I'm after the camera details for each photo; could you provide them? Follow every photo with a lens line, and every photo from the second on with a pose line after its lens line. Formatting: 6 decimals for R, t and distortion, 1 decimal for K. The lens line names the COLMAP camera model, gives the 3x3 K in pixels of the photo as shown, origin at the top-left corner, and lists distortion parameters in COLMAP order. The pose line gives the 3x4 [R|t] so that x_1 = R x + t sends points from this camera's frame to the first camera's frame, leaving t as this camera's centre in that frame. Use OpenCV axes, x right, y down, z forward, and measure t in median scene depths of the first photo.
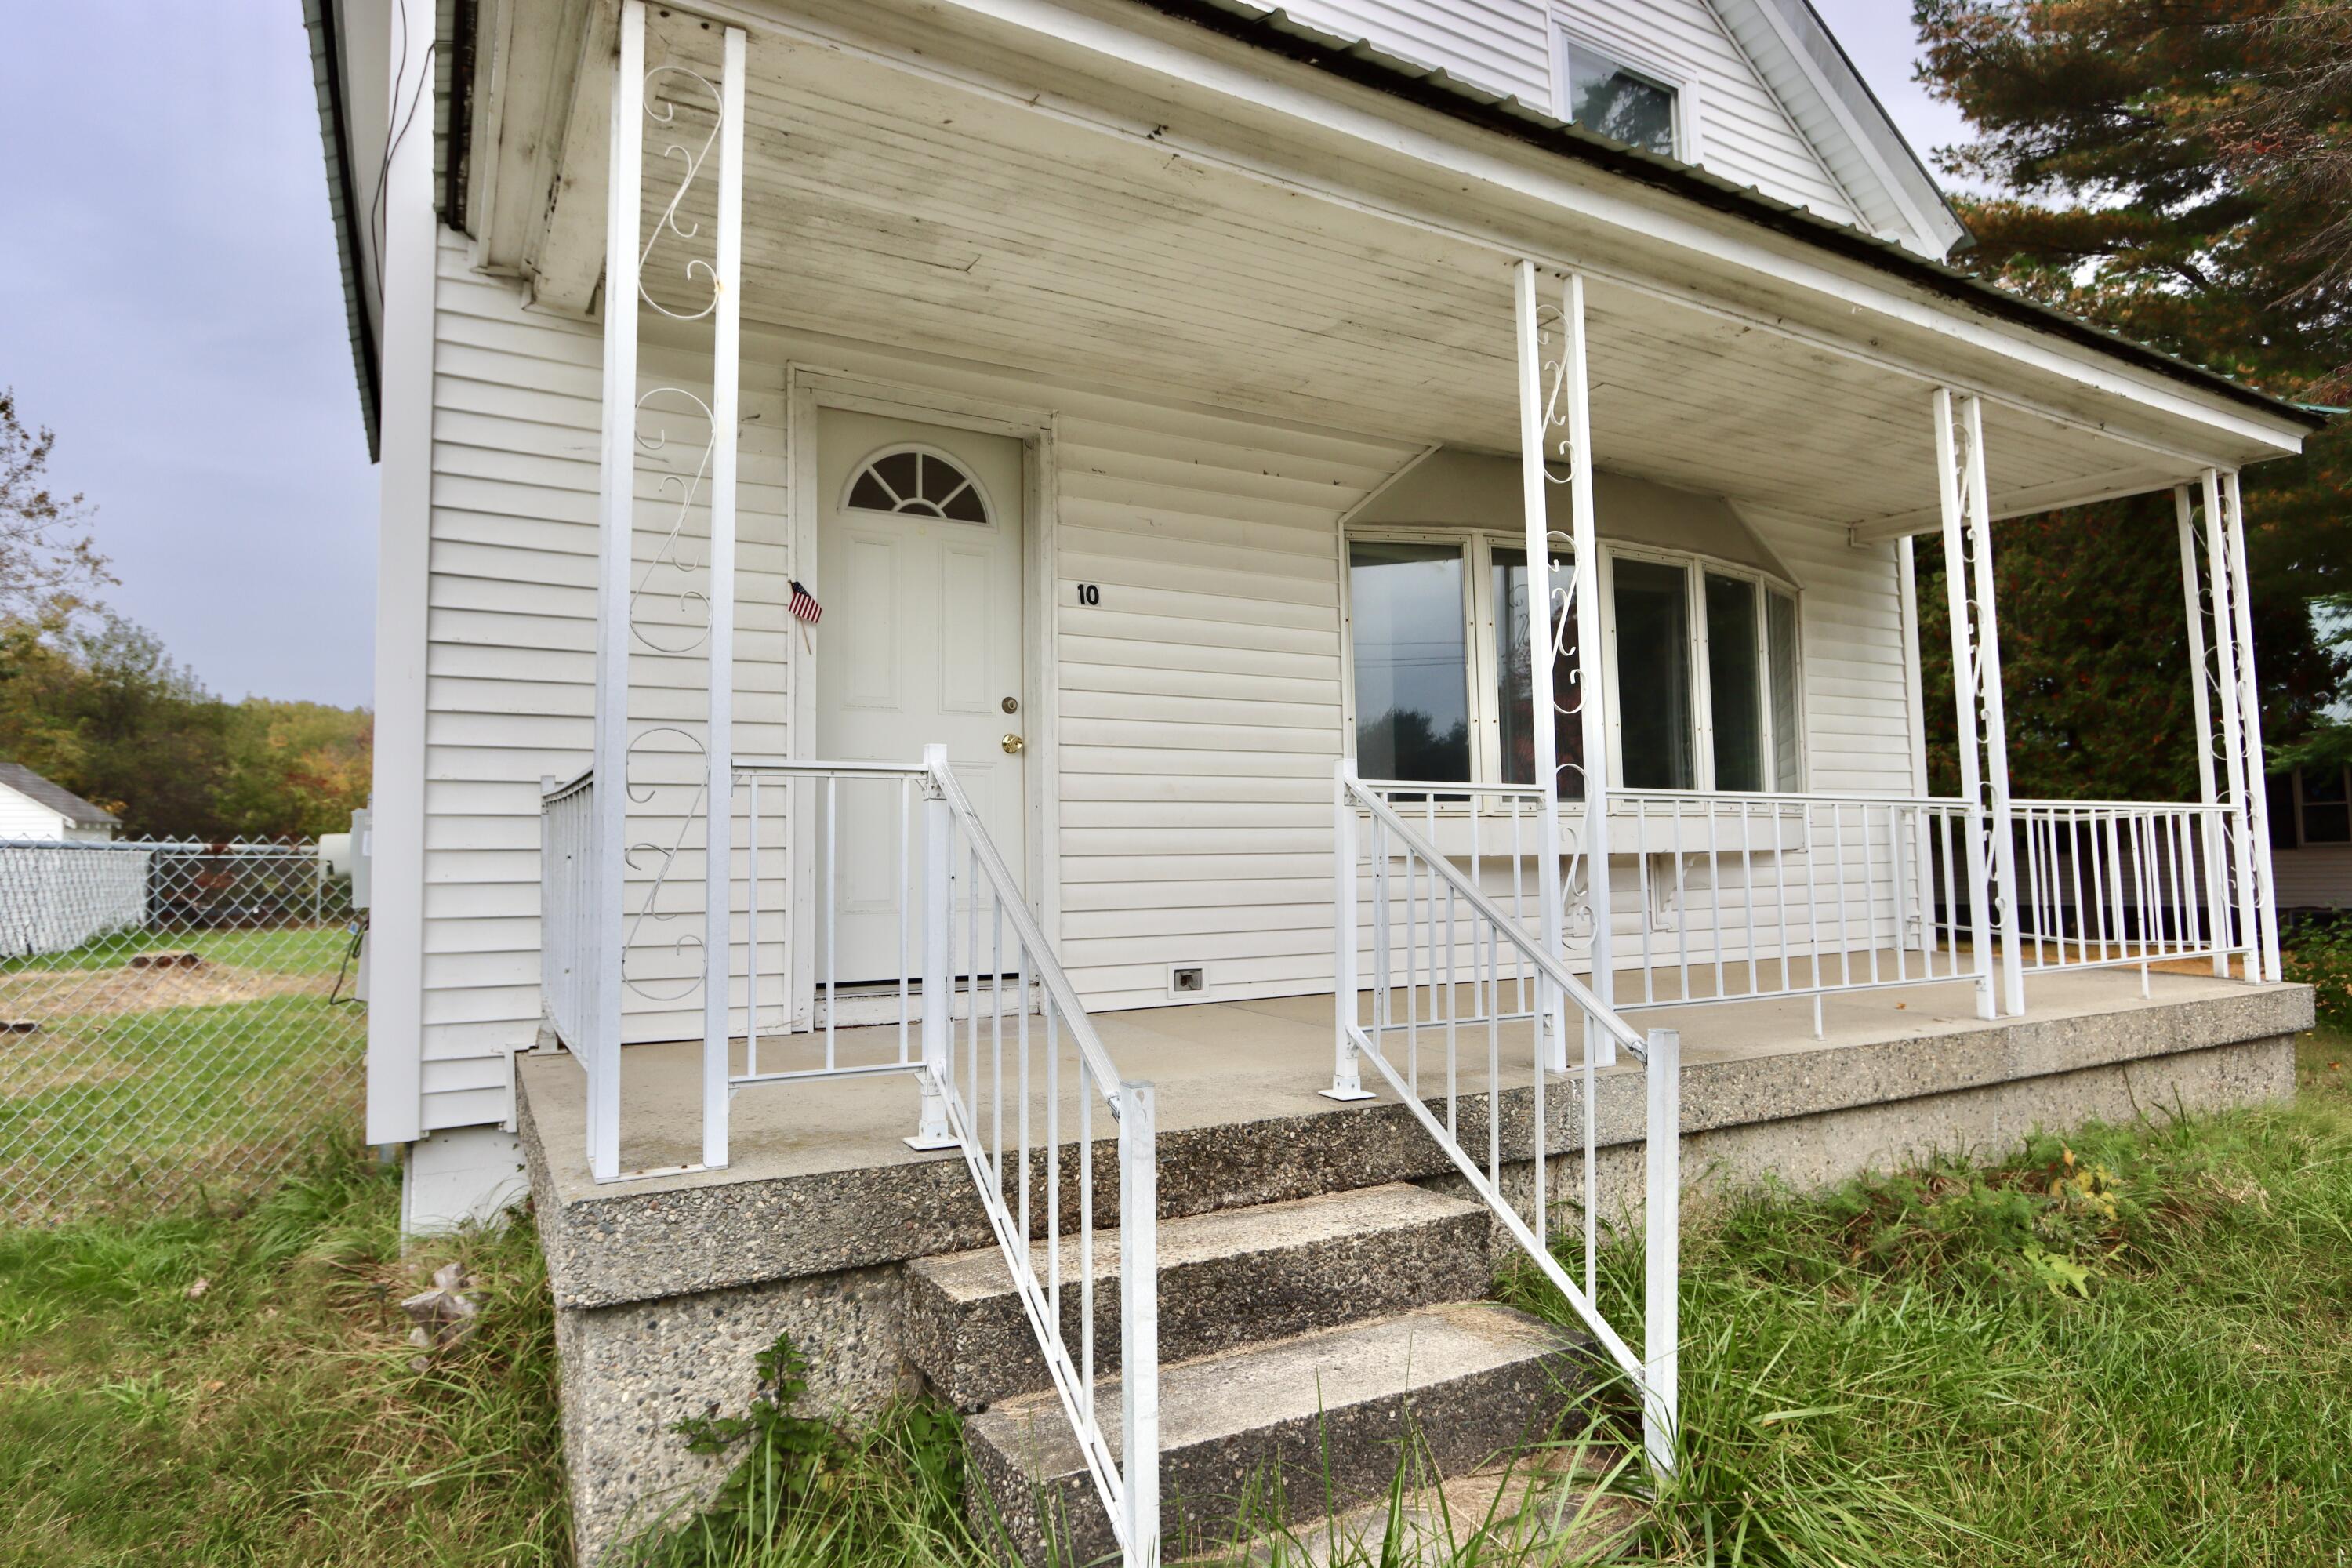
lens RADIAL K [[1316.9, 0, 1157.0], [0, 1316.9, 769.3], [0, 0, 1]] dist [-0.007293, 0.000820]
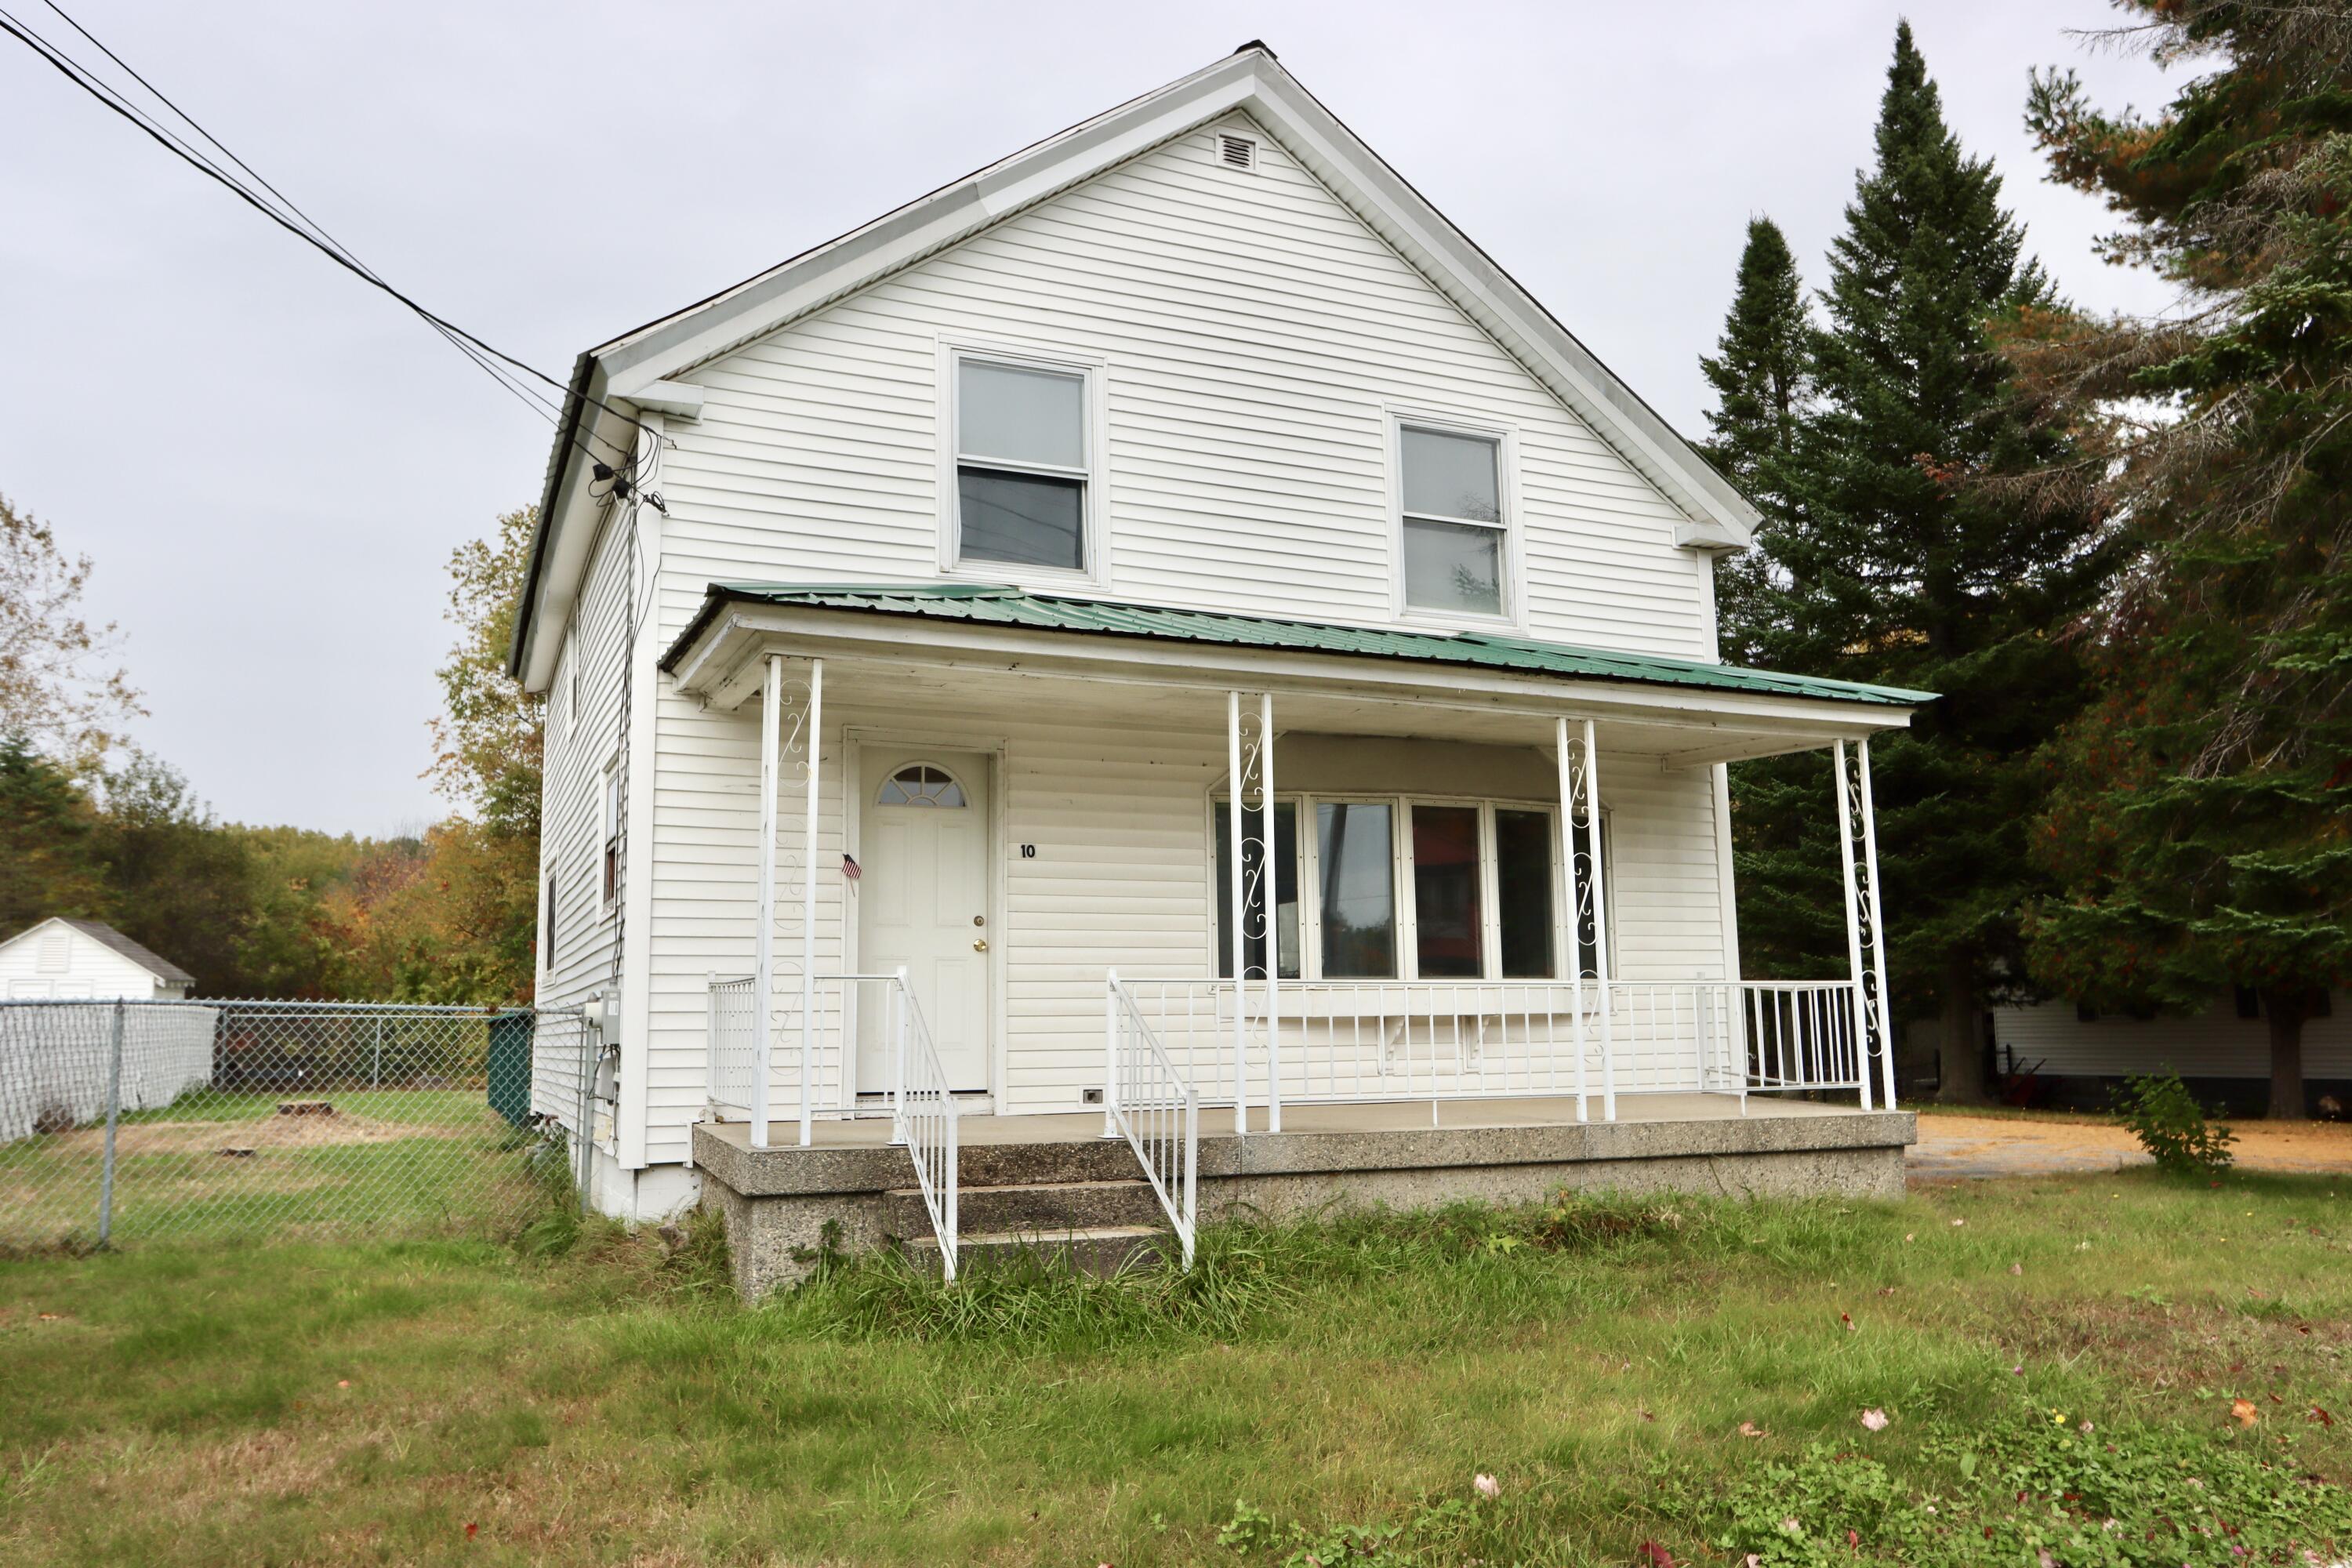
lens RADIAL K [[1744.1, 0, 1176.0], [0, 1744.1, 784.0], [0, 0, 1]] dist [0.000655, 0.003320]
pose [[0.995377, -0.009811, -0.095546, 0.304623], [0.003376, 0.997729, -0.067273, -0.065866], [0.095989, 0.066639, 0.993149, -1.005218]]
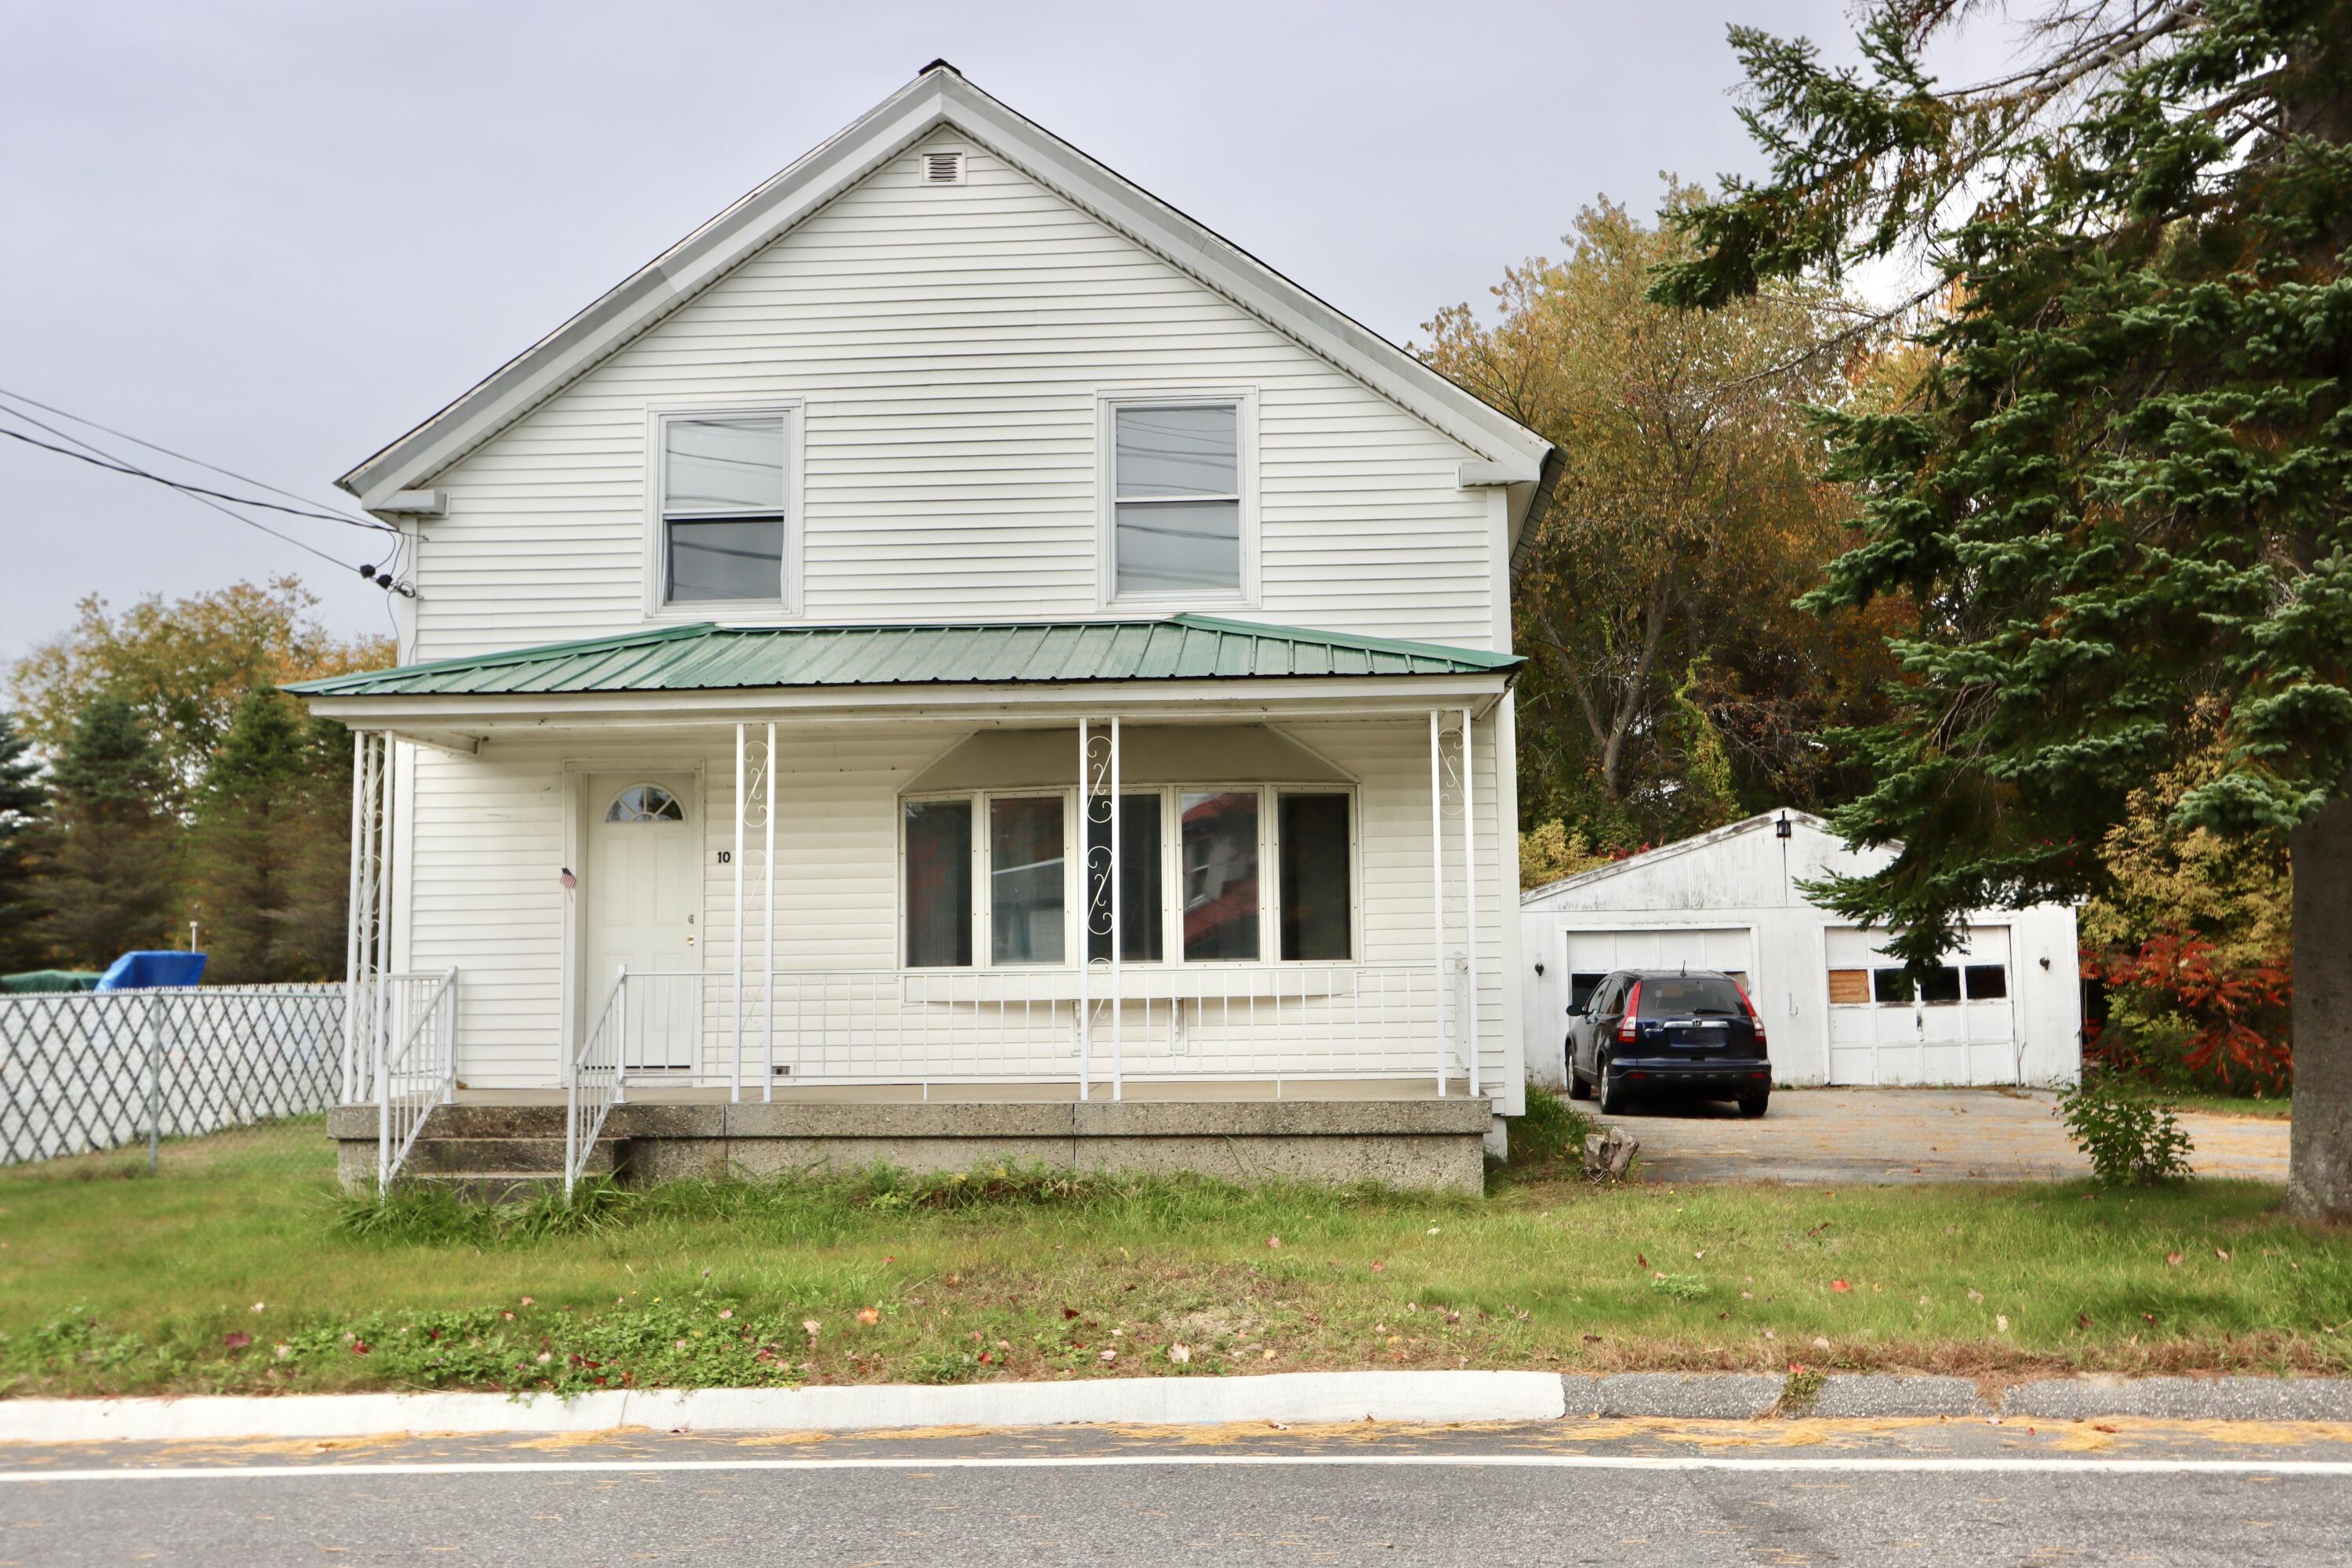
lens RADIAL K [[2443.8, 0, 1176.0], [0, 2443.8, 784.0], [0, 0, 1]] dist [-0.003965, 0.003302]
pose [[0.829198, -0.046255, -0.557038, 2.171244], [0.040078, 0.998925, -0.023288, -0.120376], [0.557517, -0.003015, 0.830160, -1.338058]]
